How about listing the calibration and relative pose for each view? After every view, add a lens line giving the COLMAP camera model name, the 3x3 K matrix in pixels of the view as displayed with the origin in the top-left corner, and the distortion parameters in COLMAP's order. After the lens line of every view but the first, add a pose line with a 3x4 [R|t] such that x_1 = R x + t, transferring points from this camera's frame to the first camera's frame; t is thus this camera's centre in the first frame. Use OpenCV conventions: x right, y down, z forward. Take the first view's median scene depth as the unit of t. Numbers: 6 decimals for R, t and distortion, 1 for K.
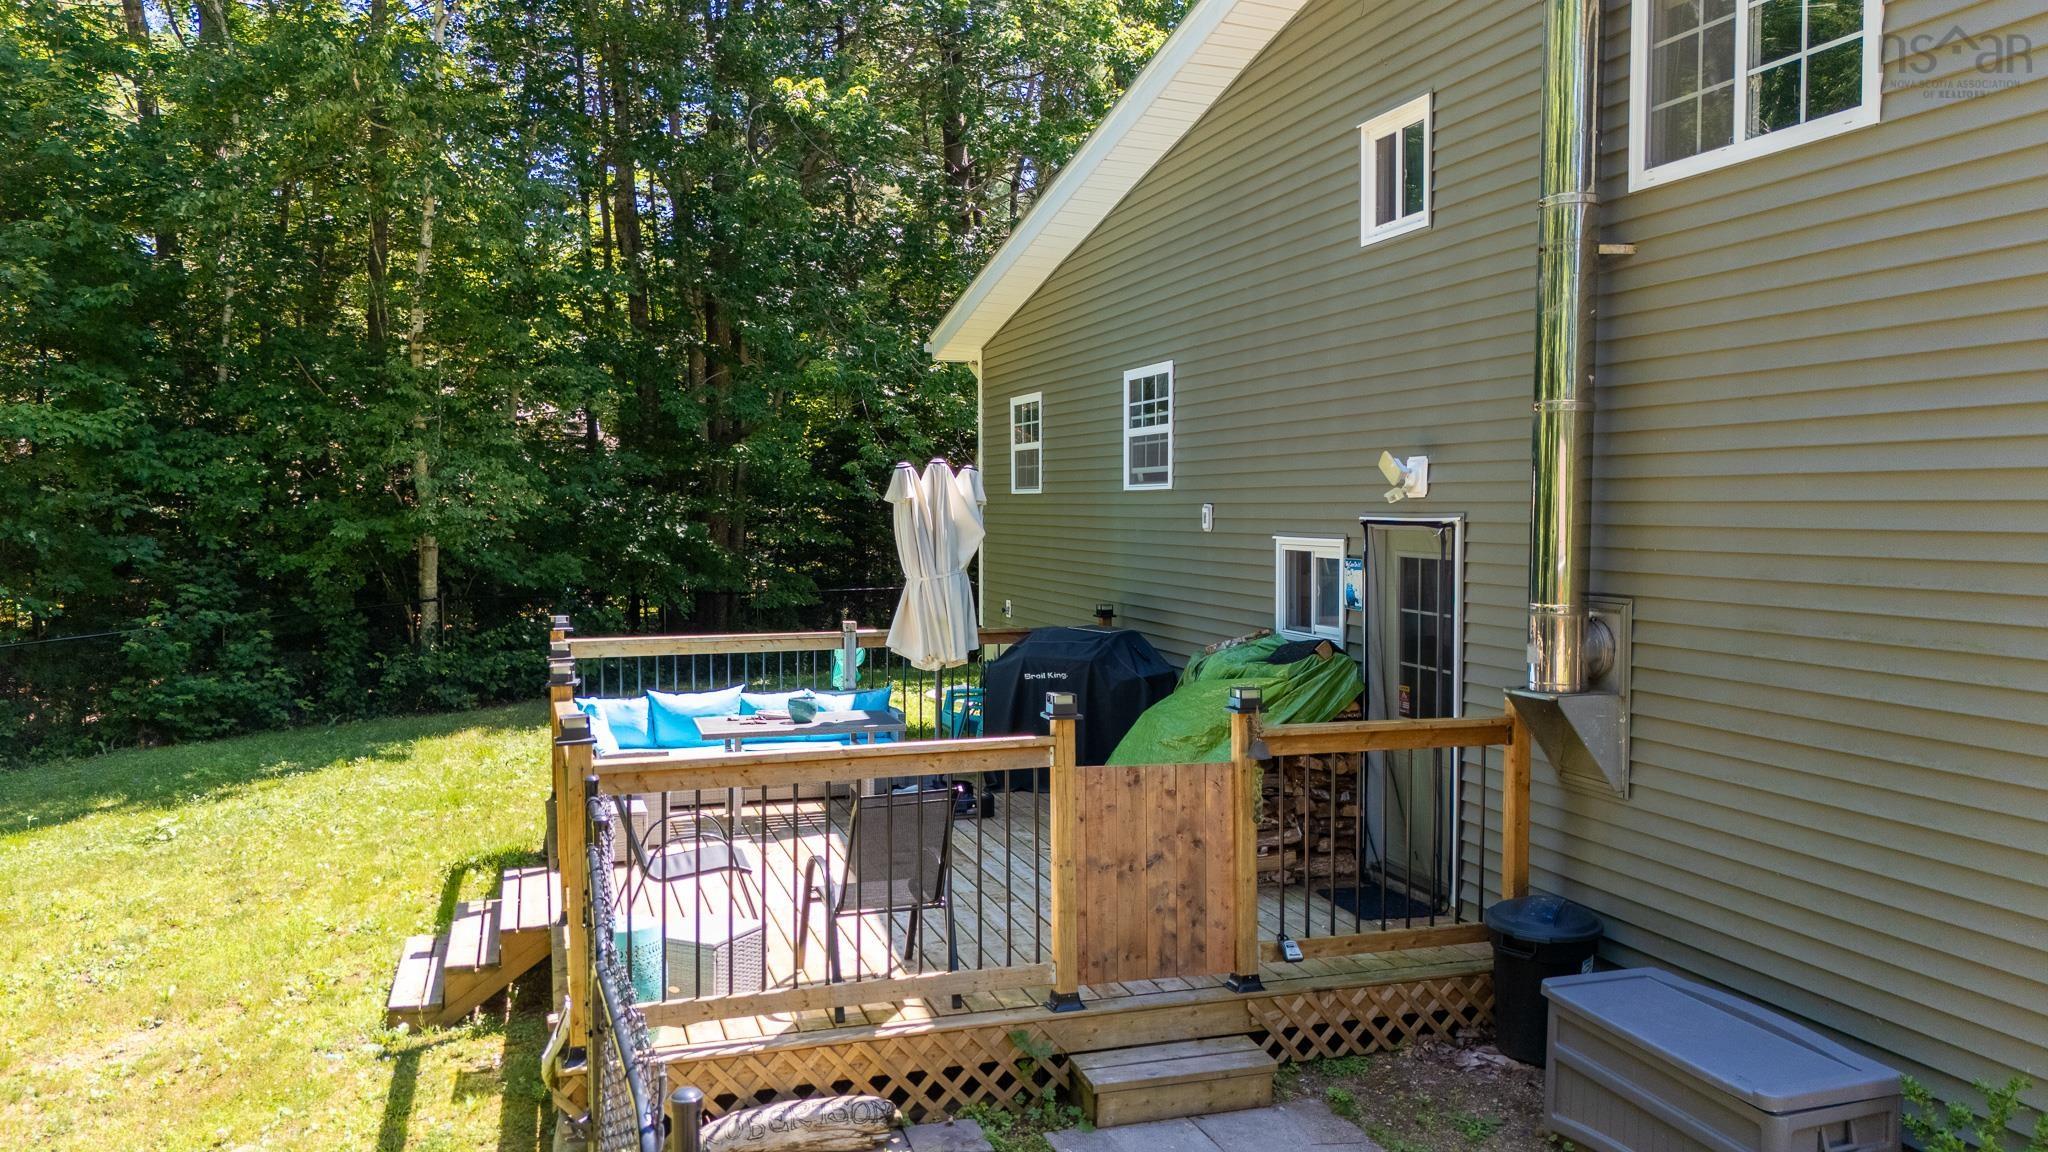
lens RADIAL K [[1522.1, 0, 1026.5], [0, 1522.1, 576.2], [0, 0, 1]] dist [0.052127, -0.040271]
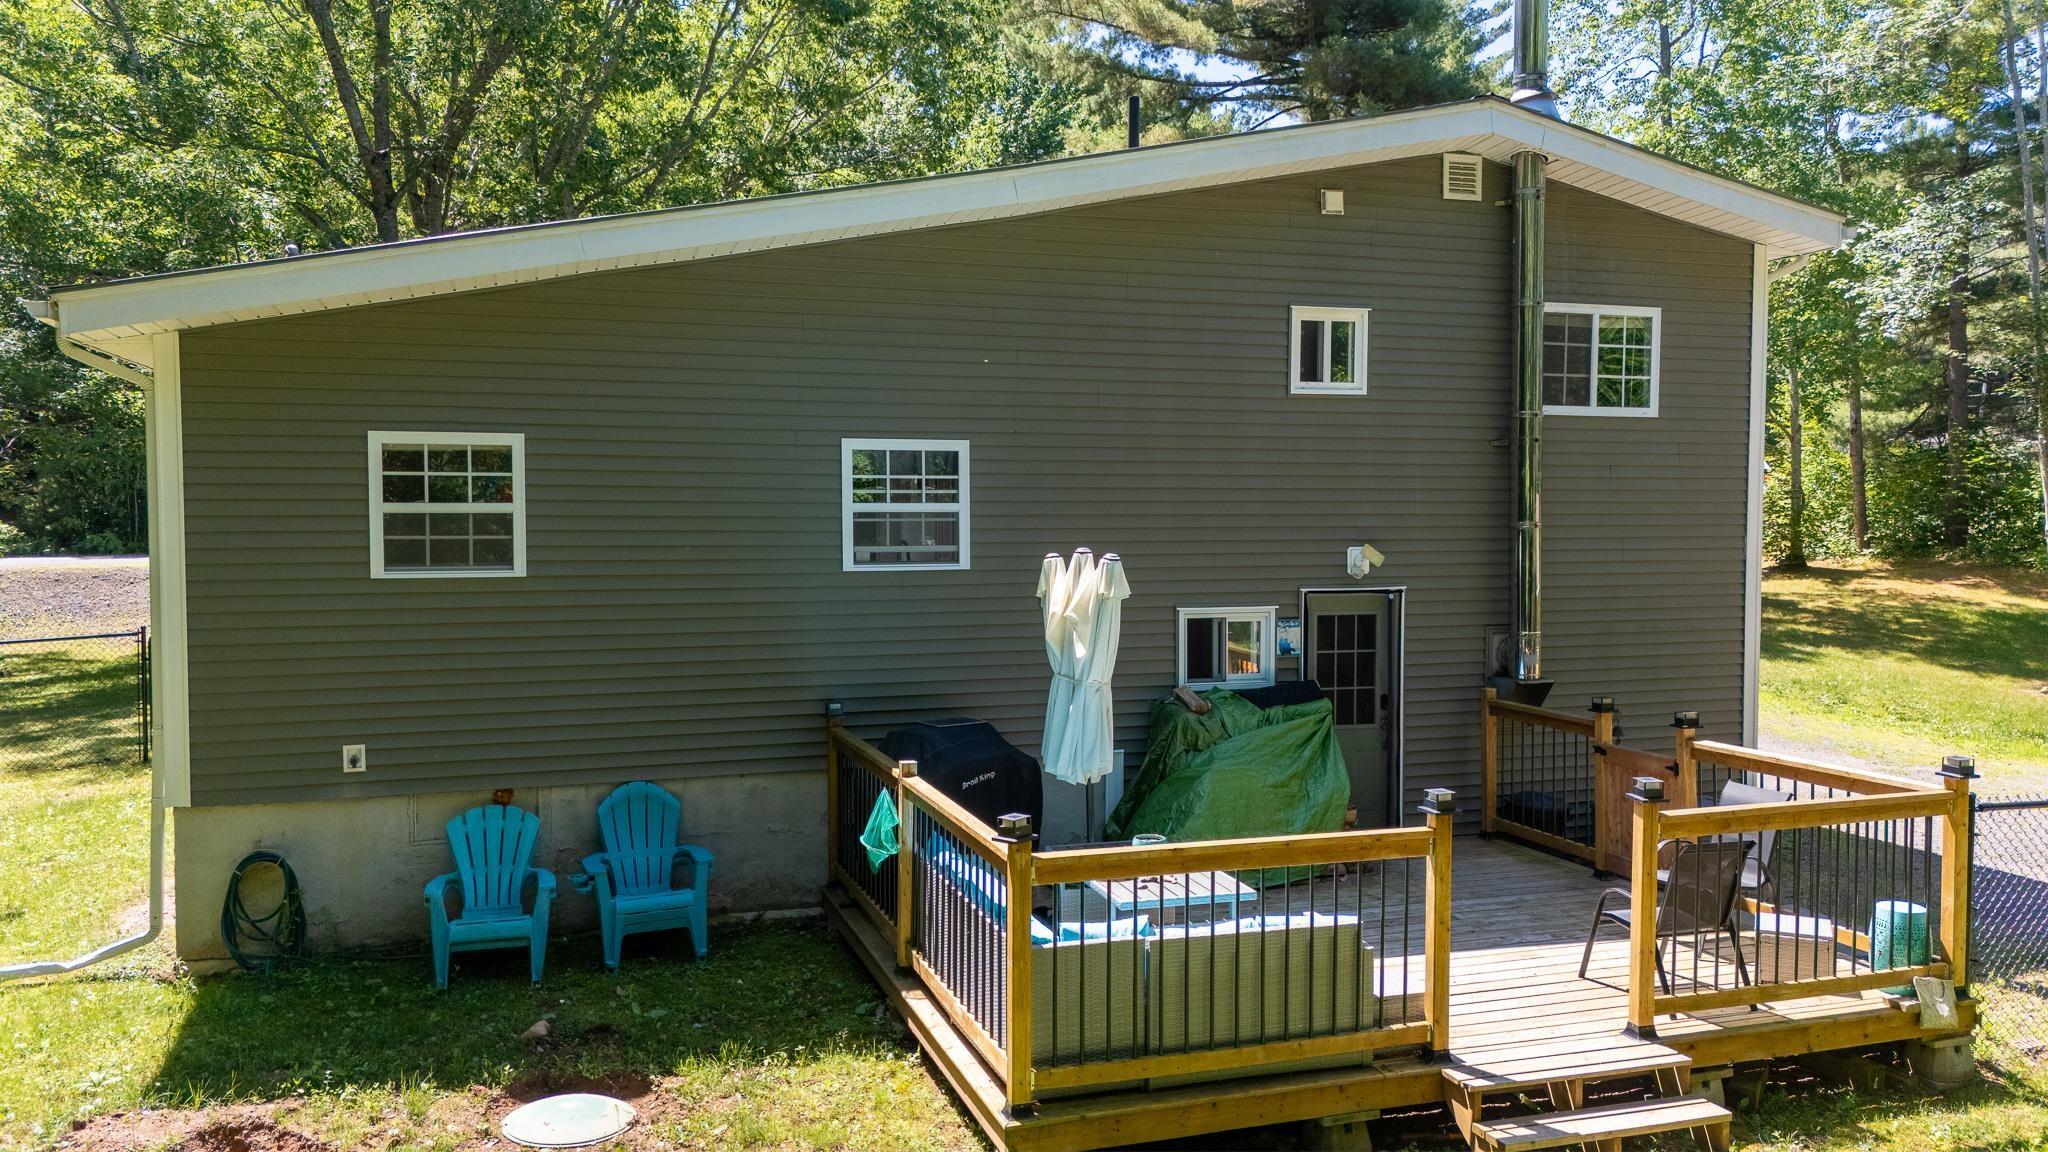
lens RADIAL K [[1522.1, 0, 1030.0], [0, 1522.1, 575.3], [0, 0, 1]] dist [0.052127, -0.040271]
pose [[-0.008113, -0.047400, 0.998843, -1.137462], [0.045798, 0.997810, 0.047723, -0.125811], [-0.998918, 0.046133, -0.005924, 1.227252]]
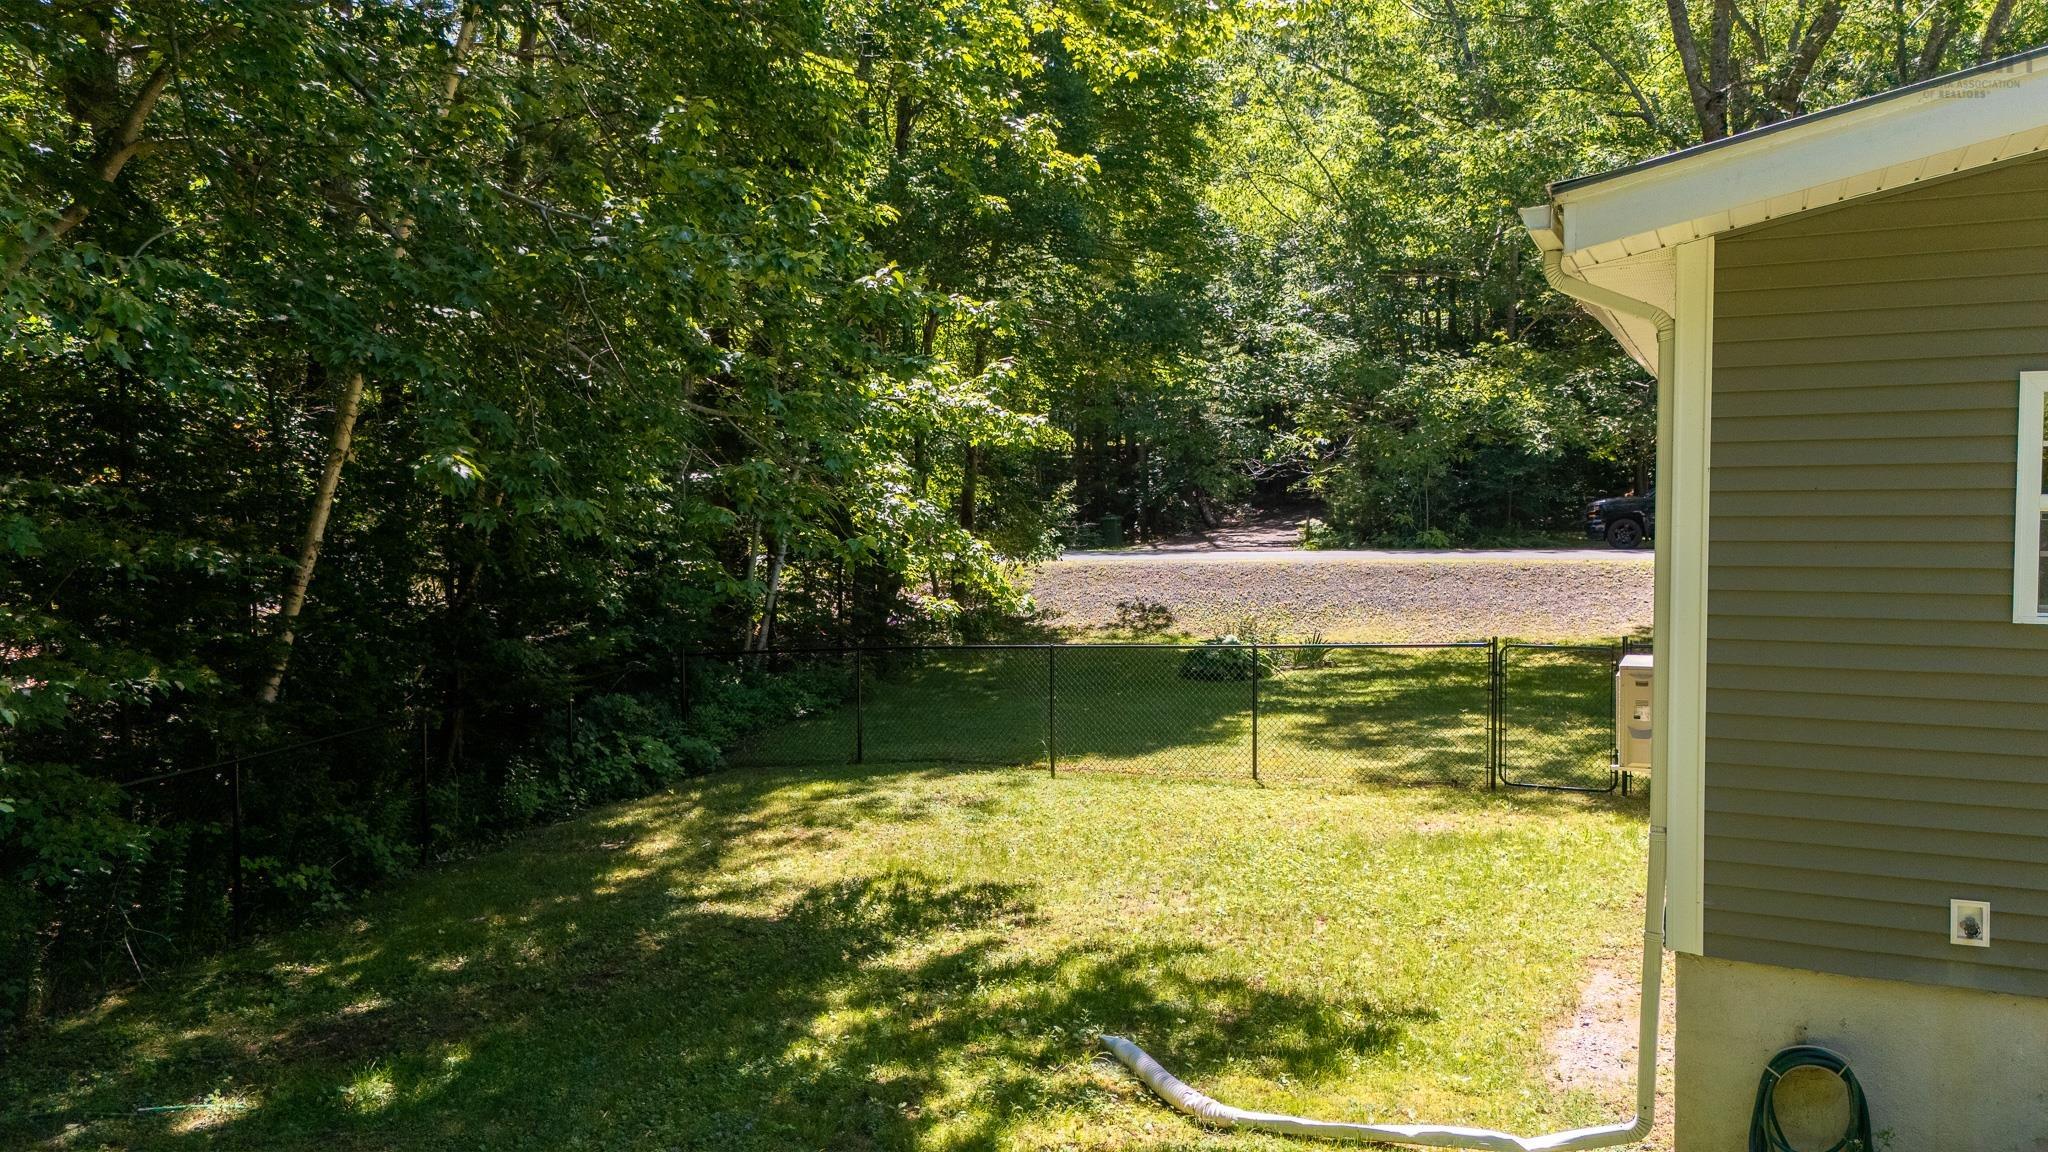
lens RADIAL K [[1522.1, 0, 1023.3], [0, 1522.1, 576.9], [0, 0, 1]] dist [0.052127, -0.040271]
pose [[0.684443, -0.040410, 0.727945, -0.796103], [0.039748, 0.999046, 0.018087, -0.140589], [-0.727982, 0.016555, 0.685397, 1.547653]]
